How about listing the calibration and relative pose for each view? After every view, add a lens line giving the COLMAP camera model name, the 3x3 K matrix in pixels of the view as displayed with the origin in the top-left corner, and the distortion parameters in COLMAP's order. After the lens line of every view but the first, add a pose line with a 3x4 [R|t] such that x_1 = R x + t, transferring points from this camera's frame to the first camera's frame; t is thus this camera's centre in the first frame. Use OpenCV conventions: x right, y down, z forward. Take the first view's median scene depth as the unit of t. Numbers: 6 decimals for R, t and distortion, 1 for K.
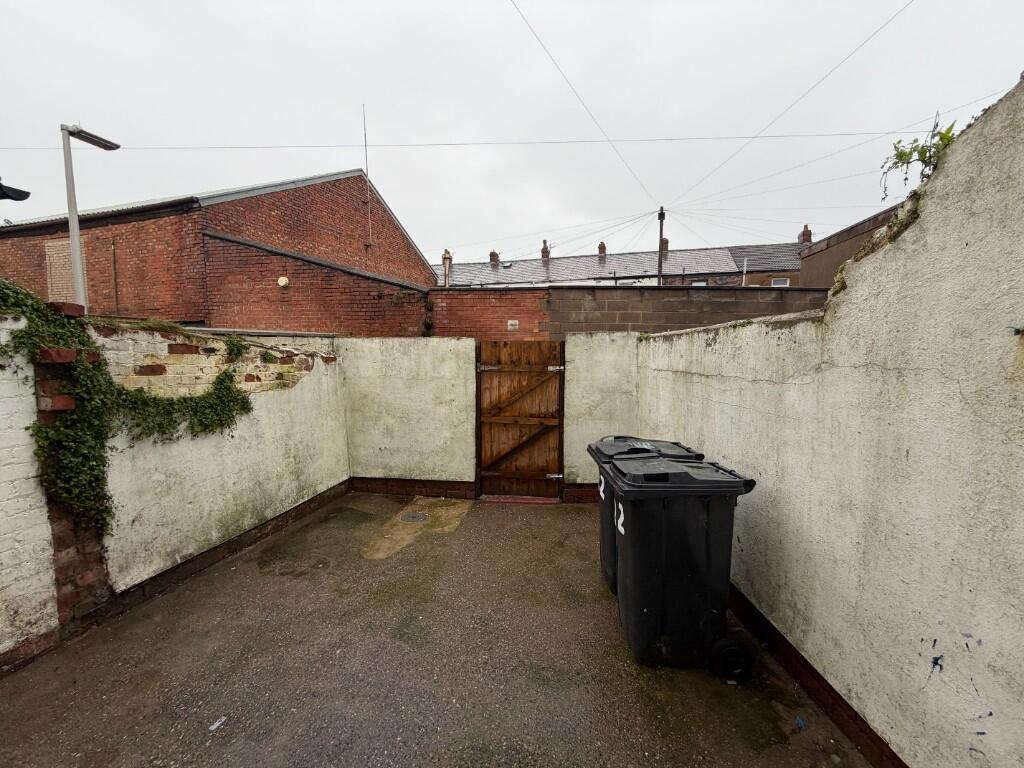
lens RADIAL K [[409.8, 0, 511.8], [0, 409.8, 382.3], [0, 0, 1]] dist [-0.000953, -0.000035]
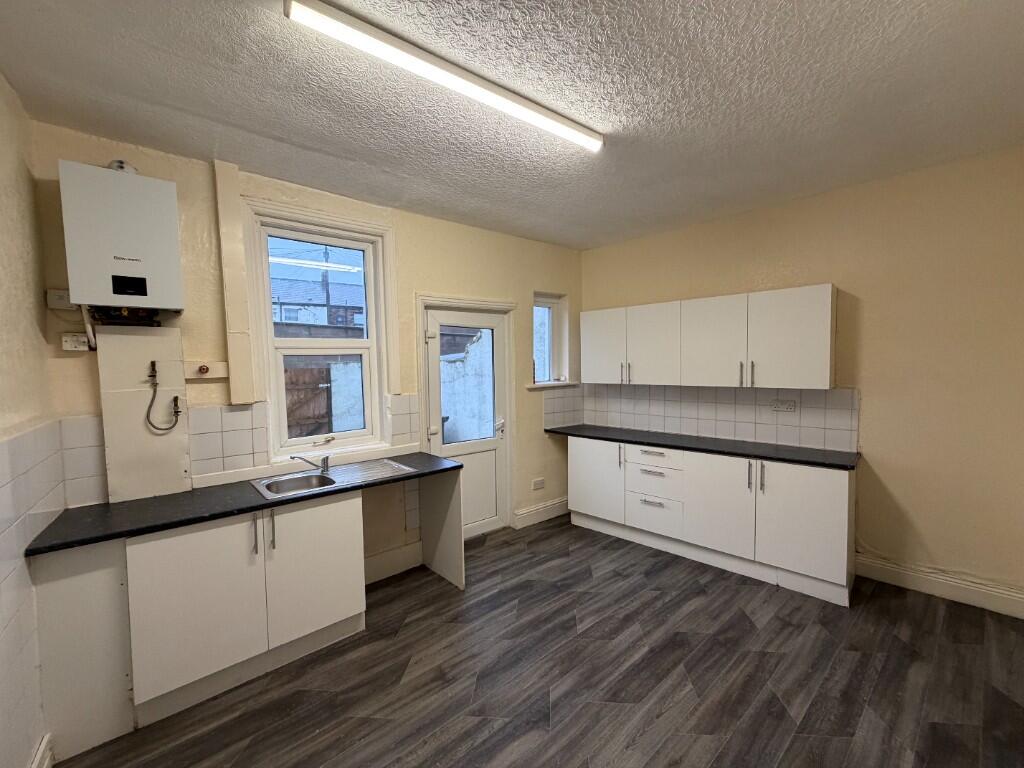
lens RADIAL K [[409.8, 0, 511.8], [0, 409.8, 384.3], [0, 0, 1]] dist [-0.000953, -0.000035]
pose [[0.696140, -0.046047, 0.716428, -0.508928], [0.081744, 0.996535, -0.015378, 0.043504], [-0.713237, 0.069269, 0.697492, -0.592169]]
